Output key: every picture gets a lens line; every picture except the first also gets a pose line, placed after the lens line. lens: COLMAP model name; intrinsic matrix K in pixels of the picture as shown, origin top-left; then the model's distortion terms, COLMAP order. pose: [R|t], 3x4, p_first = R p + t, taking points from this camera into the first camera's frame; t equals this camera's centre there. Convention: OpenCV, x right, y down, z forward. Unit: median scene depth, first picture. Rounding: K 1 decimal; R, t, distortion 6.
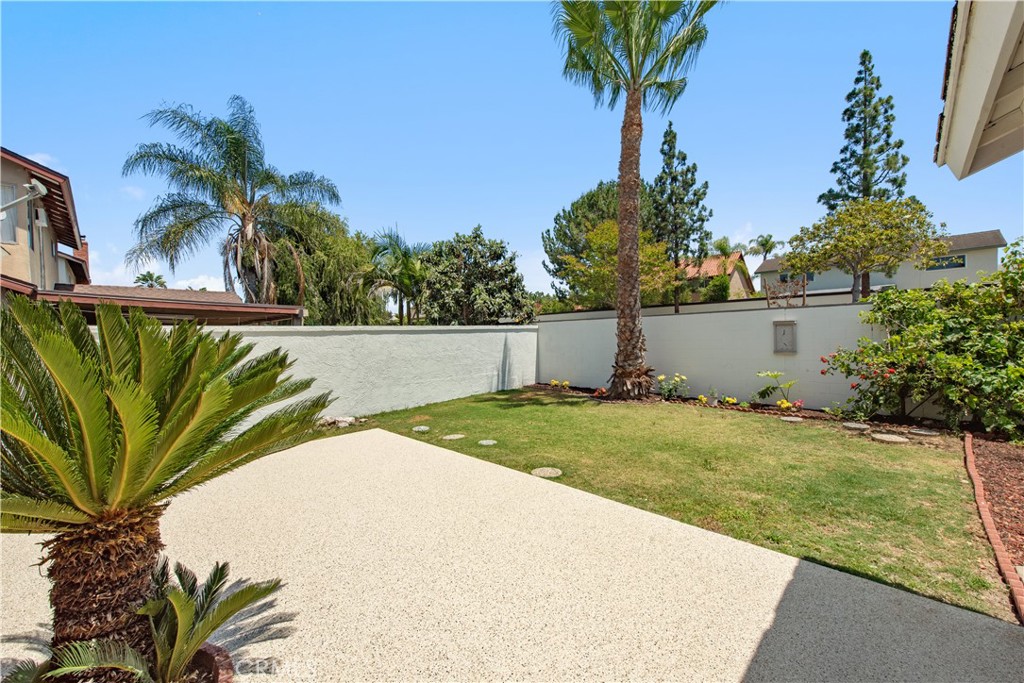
lens RADIAL K [[408.8, 0, 506.9], [0, 408.8, 345.2], [0, 0, 1]] dist [0.006443, 0.000072]
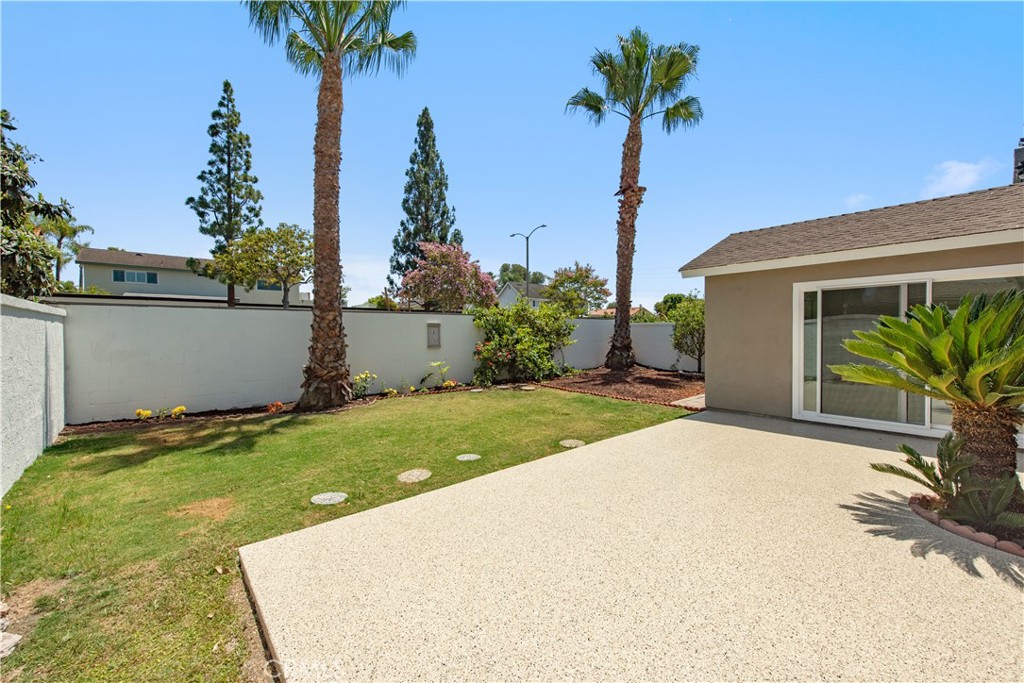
lens RADIAL K [[425.4, 0, 512.0], [0, 425.4, 341.5], [0, 0, 1]] dist [0.002708, 0.000156]
pose [[0.045031, 0.006911, 0.998962, -0.441976], [0.032065, 0.999451, -0.008360, 0.012477], [-0.998471, 0.032408, 0.044784, 0.446900]]
